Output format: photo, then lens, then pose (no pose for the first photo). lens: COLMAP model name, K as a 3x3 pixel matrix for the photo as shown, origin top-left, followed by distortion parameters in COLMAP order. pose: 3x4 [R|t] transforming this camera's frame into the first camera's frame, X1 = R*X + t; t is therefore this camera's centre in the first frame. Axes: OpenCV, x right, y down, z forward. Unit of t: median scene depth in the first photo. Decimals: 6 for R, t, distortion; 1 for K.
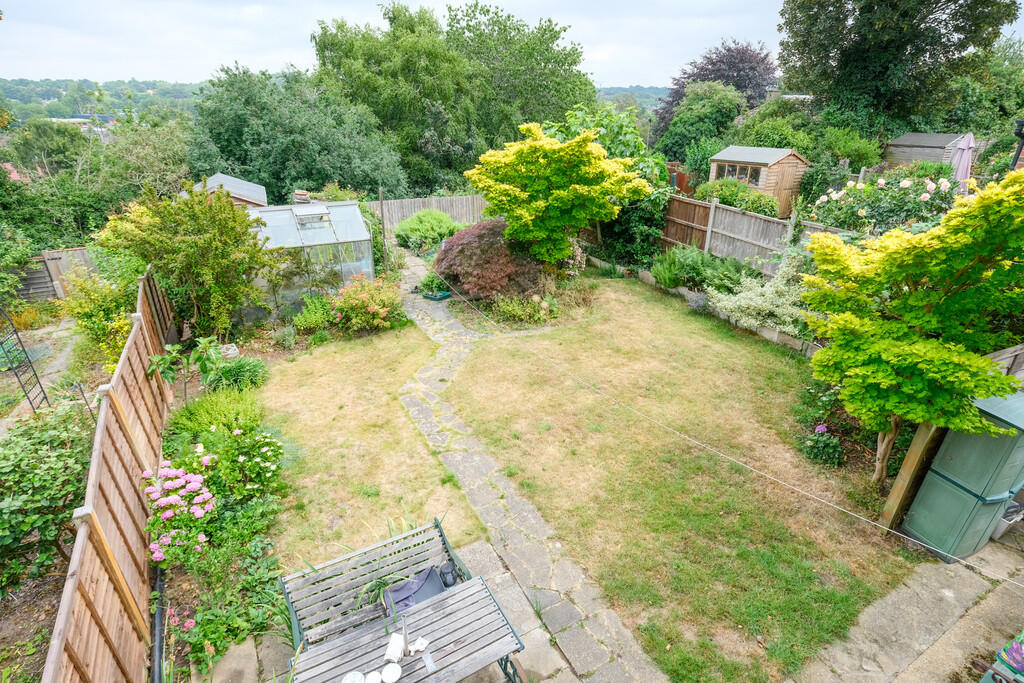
lens RADIAL K [[520.2, 0, 517.8], [0, 520.2, 338.0], [0, 0, 1]] dist [0.000341, -0.001843]
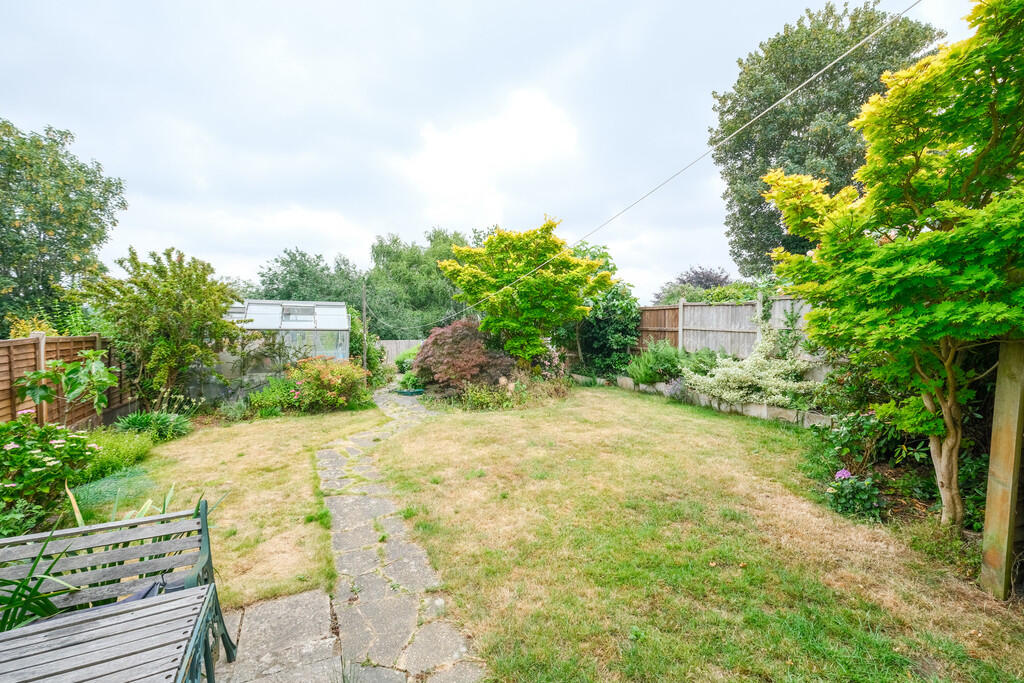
lens RADIAL K [[441.1, 0, 517.0], [0, 441.1, 337.6], [0, 0, 1]] dist [-0.006550, 0.000013]
pose [[0.998823, 0.003436, -0.048384, 0.119954], [-0.021794, 0.922925, -0.384363, 0.195280], [0.043334, 0.384965, 0.921913, 0.263410]]
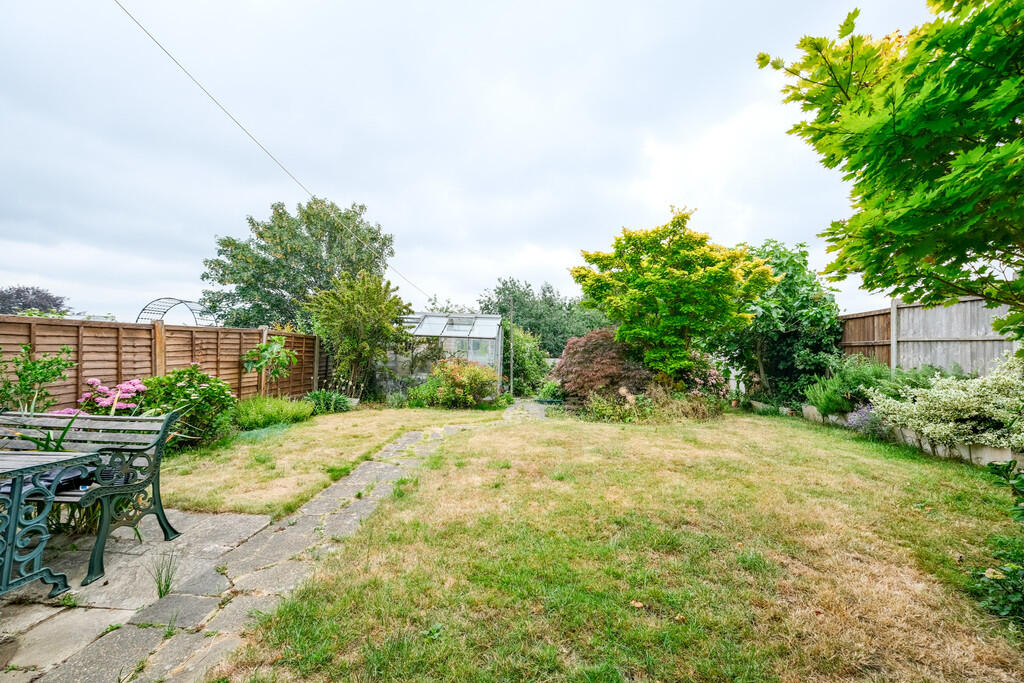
lens RADIAL K [[441.1, 0, 516.2], [0, 441.1, 335.4], [0, 0, 1]] dist [-0.006550, 0.000013]
pose [[0.843707, 0.002231, -0.536799, 0.336105], [-0.247045, 0.889414, -0.384593, 0.201751], [0.476579, 0.457098, 0.750956, 0.380598]]
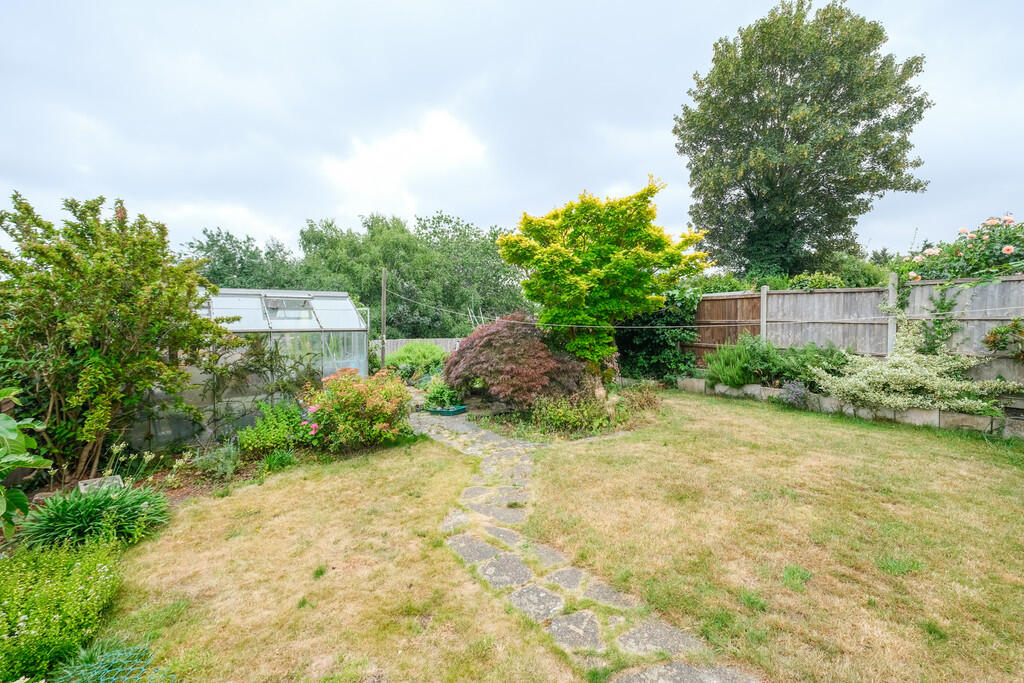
lens RADIAL K [[441.1, 0, 517.5], [0, 441.1, 337.5], [0, 0, 1]] dist [-0.006550, 0.000013]
pose [[0.990456, -0.018997, 0.136514, -0.195176], [0.068502, 0.927312, -0.367967, 0.086025], [-0.119601, 0.373806, 0.919763, 0.497969]]
